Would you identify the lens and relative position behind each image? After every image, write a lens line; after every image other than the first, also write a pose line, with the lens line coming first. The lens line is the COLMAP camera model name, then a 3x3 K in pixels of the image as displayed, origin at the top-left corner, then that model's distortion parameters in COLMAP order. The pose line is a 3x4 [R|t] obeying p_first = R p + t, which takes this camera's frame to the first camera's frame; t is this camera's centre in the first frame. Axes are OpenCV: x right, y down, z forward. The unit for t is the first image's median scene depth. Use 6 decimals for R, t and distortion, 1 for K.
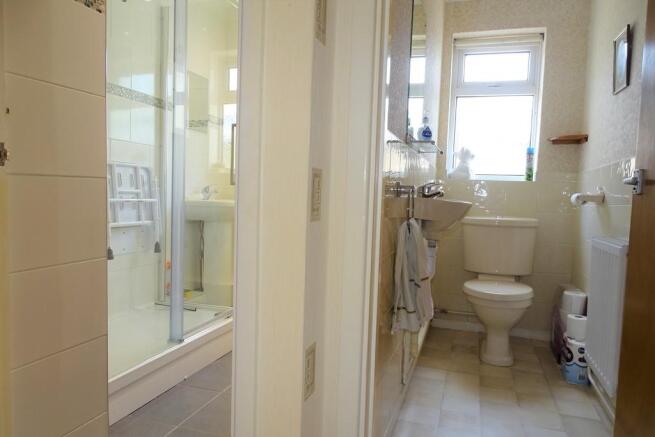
lens RADIAL K [[485.0, 0, 327.5], [0, 485.0, 218.5], [0, 0, 1]] dist [0.088928, 0.000385]
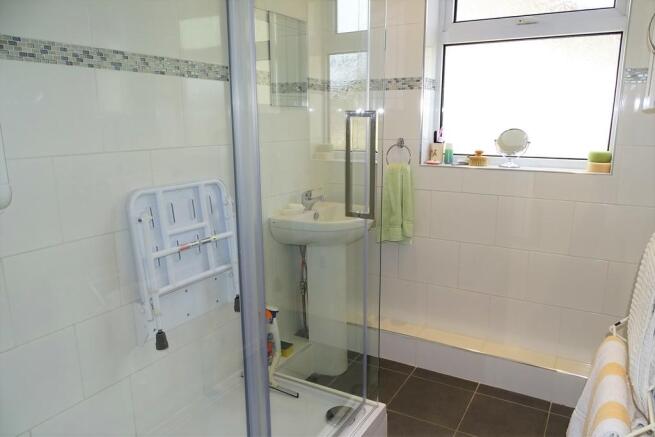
lens RADIAL K [[485.0, 0, 327.5], [0, 485.0, 218.5], [0, 0, 1]] dist [0.088928, 0.000385]
pose [[0.978233, 0.007947, -0.207356, -0.091693], [0.028410, 0.984727, 0.171770, -0.148749], [0.205554, -0.173922, 0.963067, 0.393983]]
